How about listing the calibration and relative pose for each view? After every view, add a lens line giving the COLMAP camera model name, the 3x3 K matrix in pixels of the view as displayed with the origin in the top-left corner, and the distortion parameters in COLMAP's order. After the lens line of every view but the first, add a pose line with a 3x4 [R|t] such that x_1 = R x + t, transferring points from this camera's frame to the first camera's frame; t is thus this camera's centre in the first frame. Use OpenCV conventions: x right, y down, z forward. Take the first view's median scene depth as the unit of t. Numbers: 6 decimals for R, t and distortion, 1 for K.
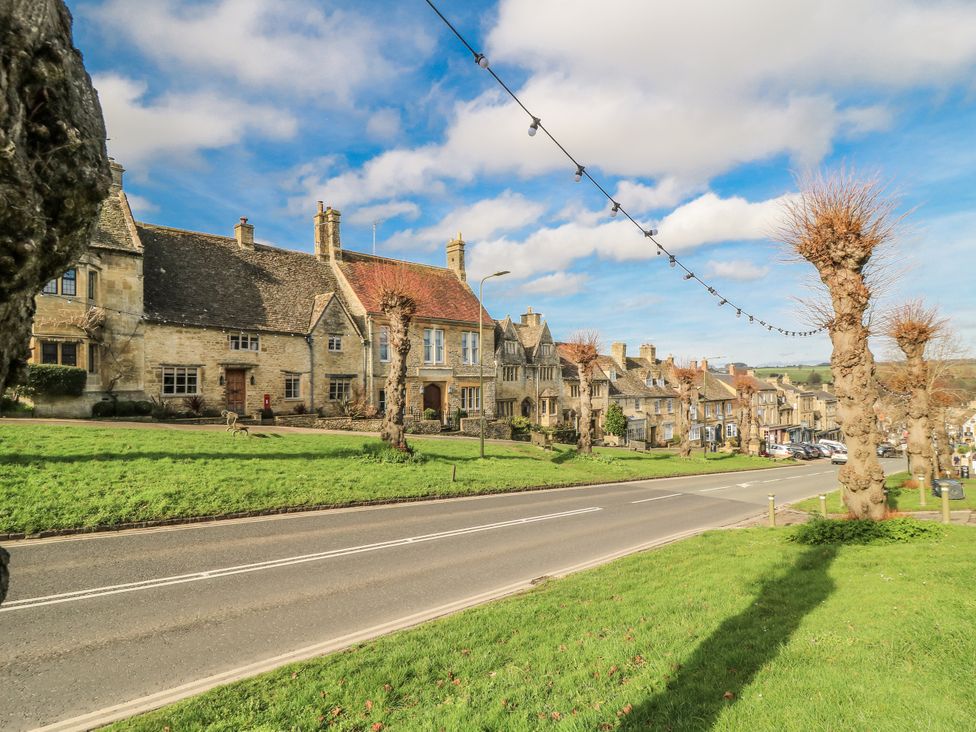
lens RADIAL K [[540.9, 0, 488.0], [0, 540.9, 366.0], [0, 0, 1]] dist [-0.007562, -0.002098]
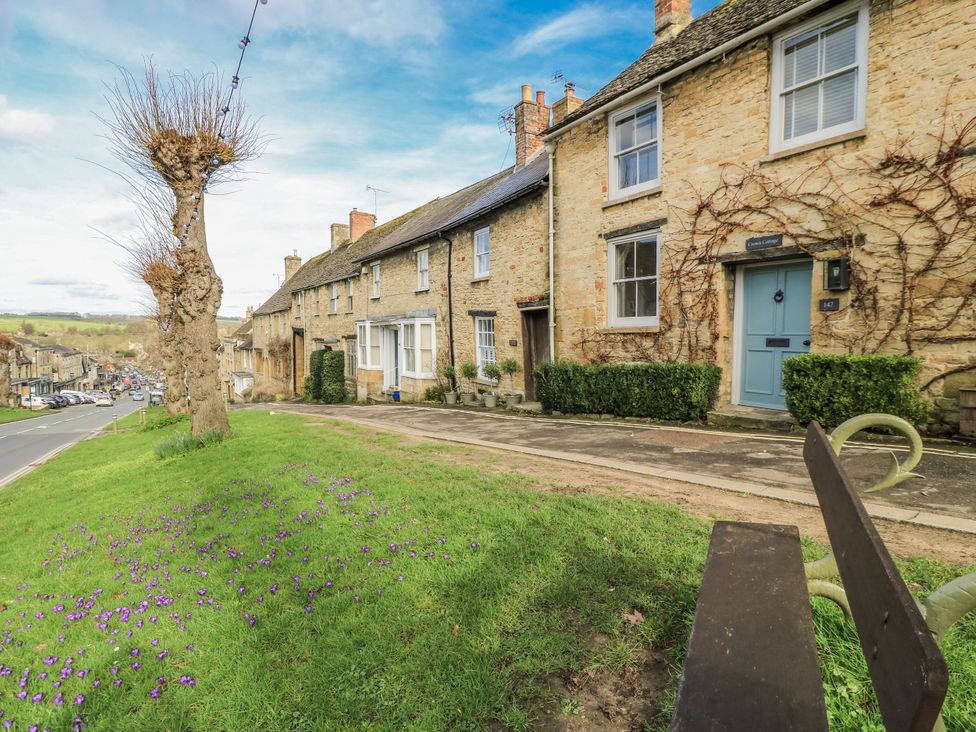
lens RADIAL K [[540.9, 0, 488.0], [0, 540.9, 366.0], [0, 0, 1]] dist [-0.007562, -0.002098]
pose [[0.301881, -0.048863, 0.952093, -0.163679], [-0.040521, 0.997125, 0.064022, -0.015576], [-0.952484, -0.057907, 0.299033, -0.135544]]
